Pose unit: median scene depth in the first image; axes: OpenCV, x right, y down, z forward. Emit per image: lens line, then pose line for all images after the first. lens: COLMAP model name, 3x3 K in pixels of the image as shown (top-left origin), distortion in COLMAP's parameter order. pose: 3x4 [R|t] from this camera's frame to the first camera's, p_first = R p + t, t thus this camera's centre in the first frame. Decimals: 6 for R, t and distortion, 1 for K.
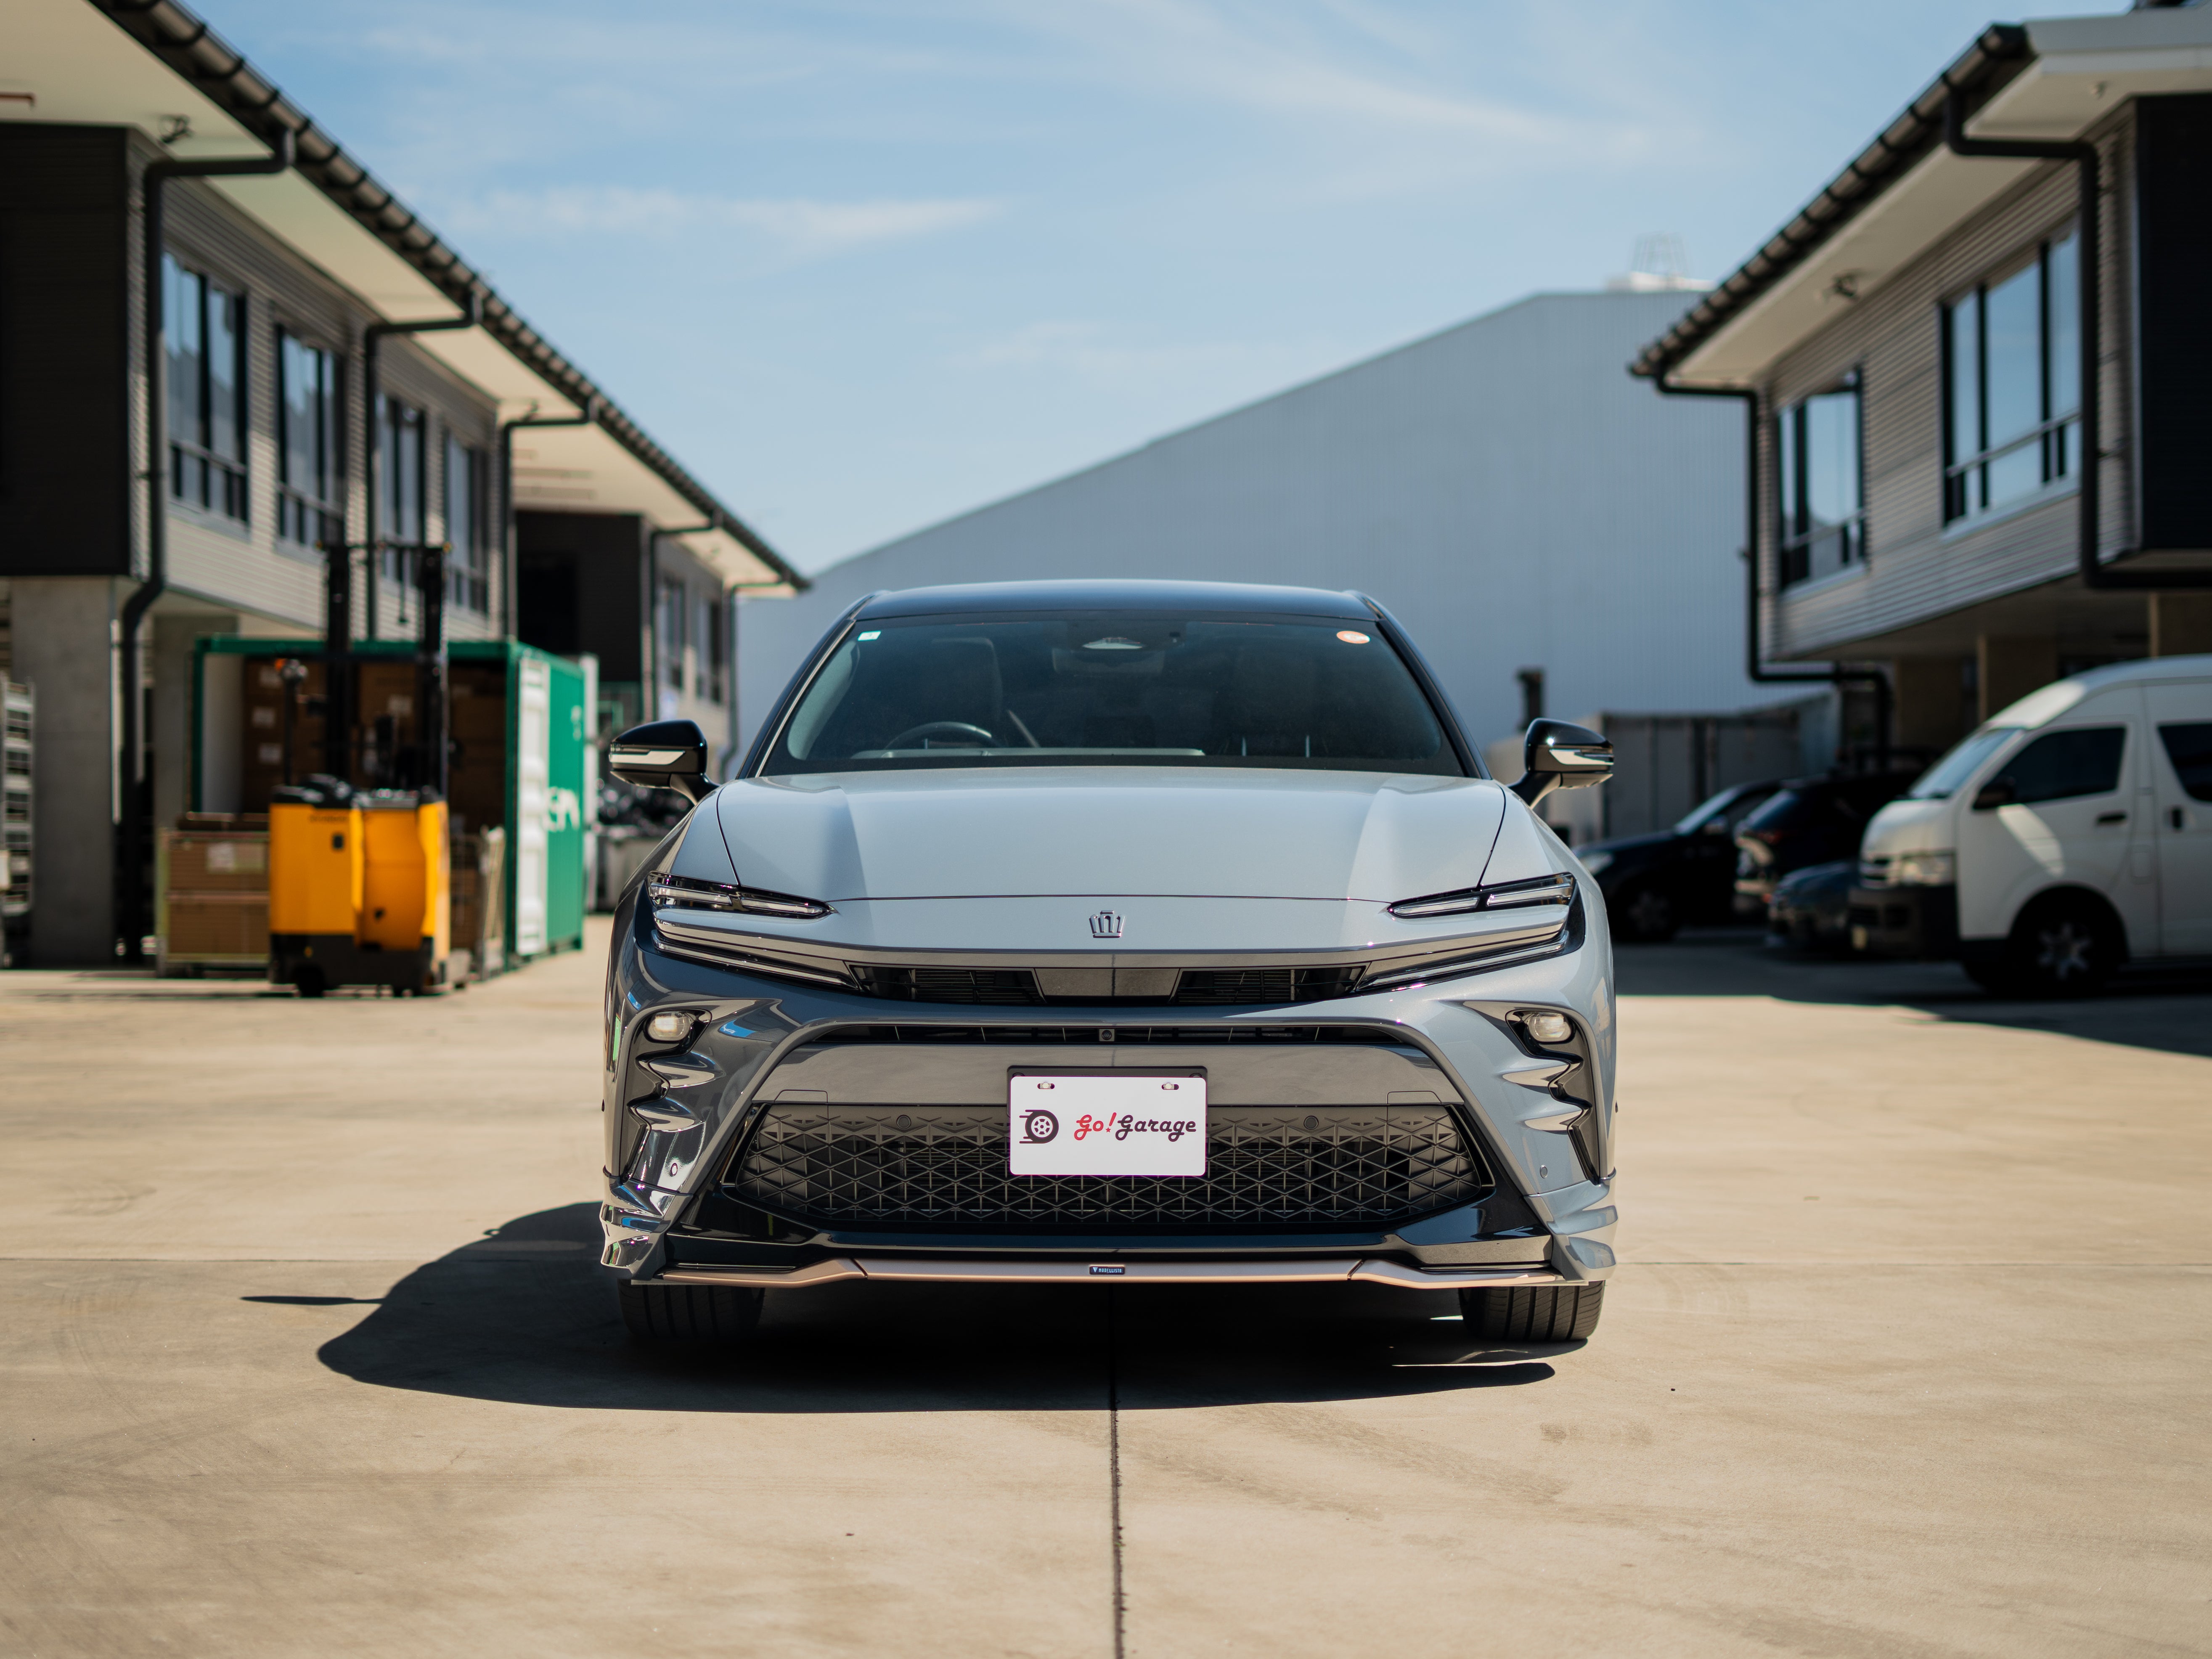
lens RADIAL K [[4342.4, 0, 1113.0], [0, 4342.4, 836.8], [0, 0, 1]] dist [-0.025991, 0.000000]
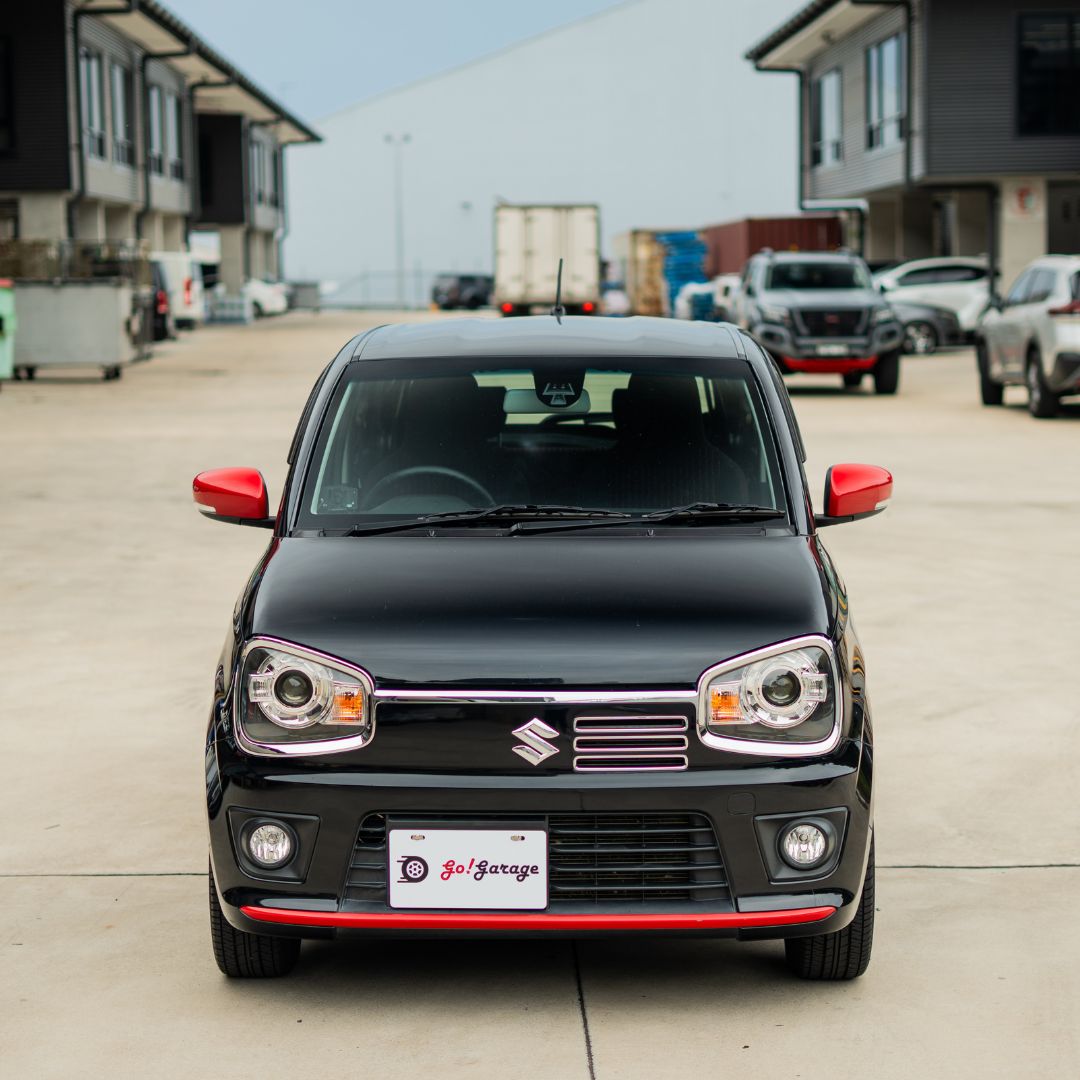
lens RADIAL K [[2574.2, 0, 539.8], [0, 2574.2, 544.5], [0, 0, 1]] dist [0.017304, 0.000000]
pose [[0.999719, -0.016717, 0.016794, -0.002071], [0.014841, 0.994232, 0.106217, -0.009963], [-0.018473, -0.105938, 0.994201, -0.266064]]
